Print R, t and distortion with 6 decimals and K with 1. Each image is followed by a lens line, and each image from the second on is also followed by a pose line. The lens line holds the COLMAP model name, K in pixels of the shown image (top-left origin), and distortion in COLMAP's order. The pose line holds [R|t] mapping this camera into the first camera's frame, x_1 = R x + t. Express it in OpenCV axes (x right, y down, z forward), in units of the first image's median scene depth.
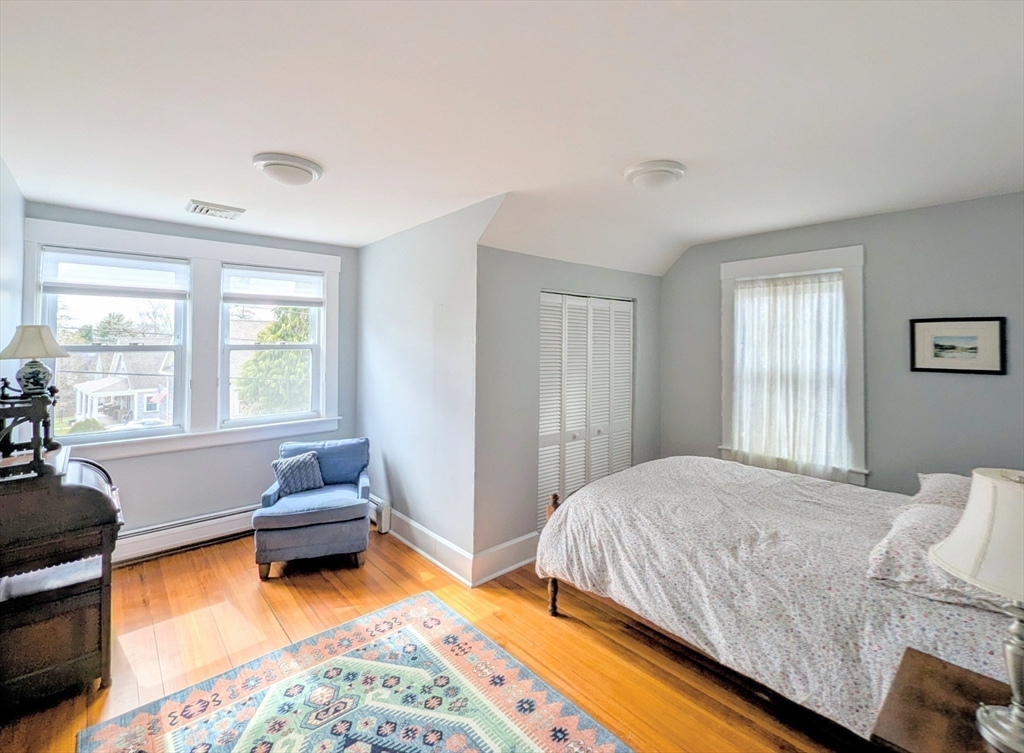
lens RADIAL K [[440.4, 0, 515.1], [0, 440.4, 345.1], [0, 0, 1]] dist [-0.001158, 0.000121]
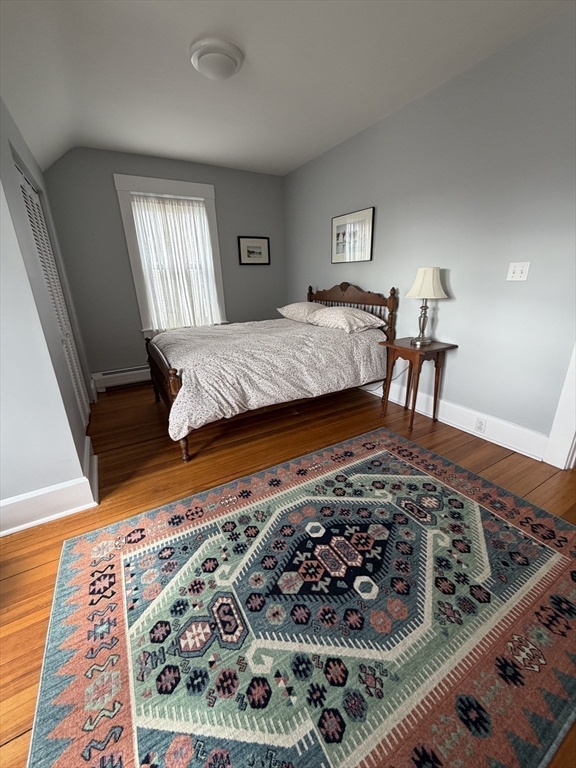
lens RADIAL K [[306.8, 0, 288.0], [0, 306.8, 384.0], [0, 0, 1]] dist [-0.000050, -0.000051]
pose [[0.216923, -0.333519, 0.917448, -0.727125], [0.019119, 0.941097, 0.337595, 0.148598], [-0.976002, -0.055692, 0.210522, 0.692412]]
